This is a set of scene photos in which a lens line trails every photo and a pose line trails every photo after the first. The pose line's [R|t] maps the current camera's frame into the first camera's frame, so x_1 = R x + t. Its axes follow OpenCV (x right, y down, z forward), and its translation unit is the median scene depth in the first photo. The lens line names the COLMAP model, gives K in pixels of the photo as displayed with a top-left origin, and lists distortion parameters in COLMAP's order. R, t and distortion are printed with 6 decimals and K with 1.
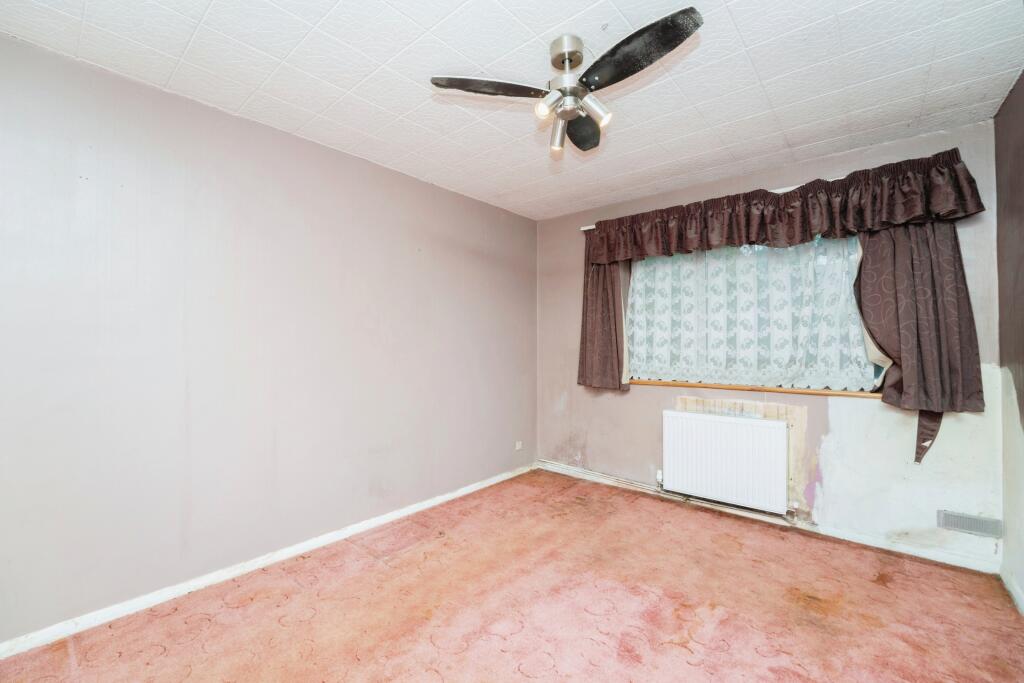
lens RADIAL K [[438.2, 0, 511.3], [0, 438.2, 331.1], [0, 0, 1]] dist [-0.018691, 0.000168]
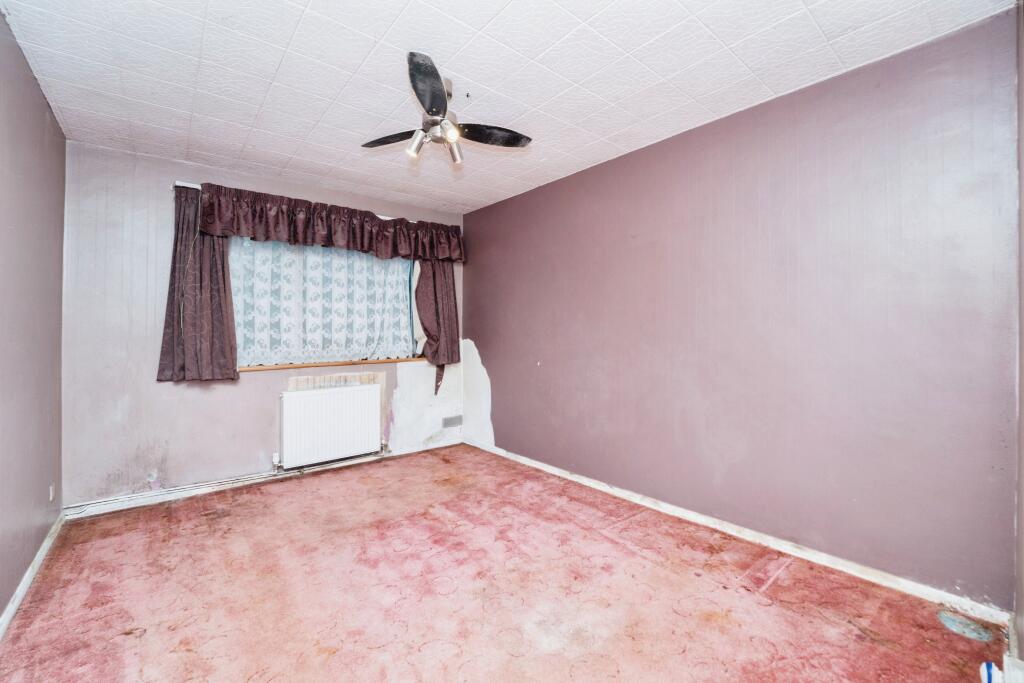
lens RADIAL K [[416.1, 0, 509.4], [0, 416.1, 325.7], [0, 0, 1]] dist [-0.000493, 0.000104]
pose [[0.187885, 0.006435, 0.982170, -0.538693], [-0.019194, 0.999812, -0.002879, 0.016761], [-0.982004, -0.018310, 0.187973, 0.309028]]
